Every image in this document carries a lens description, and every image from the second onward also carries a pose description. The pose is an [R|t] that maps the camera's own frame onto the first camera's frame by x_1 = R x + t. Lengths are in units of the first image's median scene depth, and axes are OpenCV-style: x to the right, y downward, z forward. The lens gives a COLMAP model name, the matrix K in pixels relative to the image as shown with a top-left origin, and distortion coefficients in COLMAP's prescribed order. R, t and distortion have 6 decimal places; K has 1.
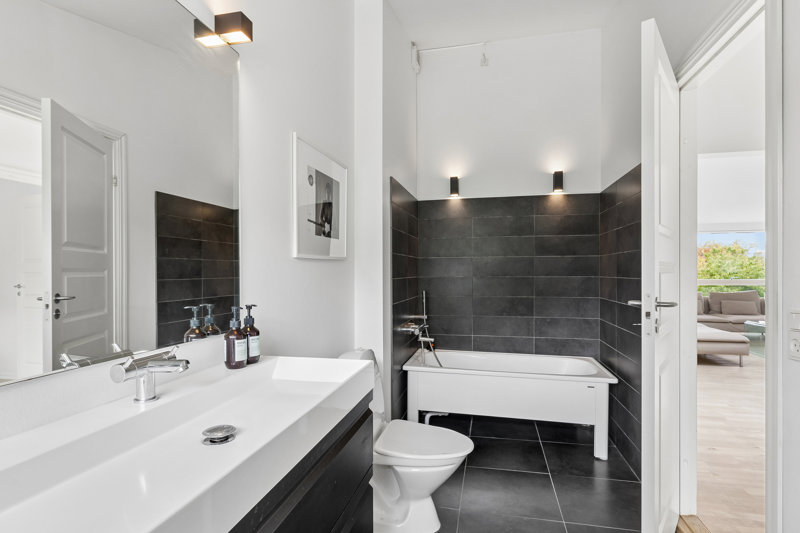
lens RADIAL K [[425.6, 0, 399.3], [0, 425.6, 270.4], [0, 0, 1]] dist [0.002124, 0.000548]
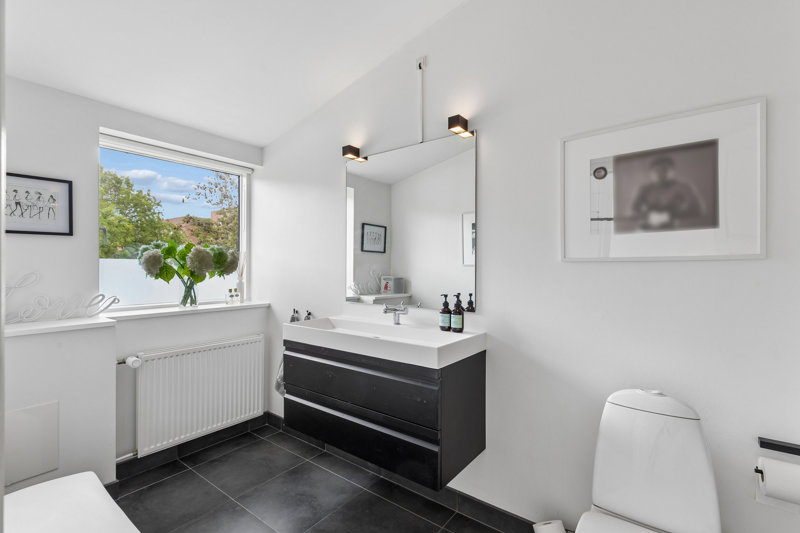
lens RADIAL K [[359.2, 0, 400.4], [0, 359.2, 267.6], [0, 0, 1]] dist [-0.011485, -0.000294]
pose [[-0.426232, -0.005415, -0.904598, 0.643850], [0.001119, 0.999978, -0.006514, -0.009746], [0.904613, -0.003789, -0.426217, 0.929374]]
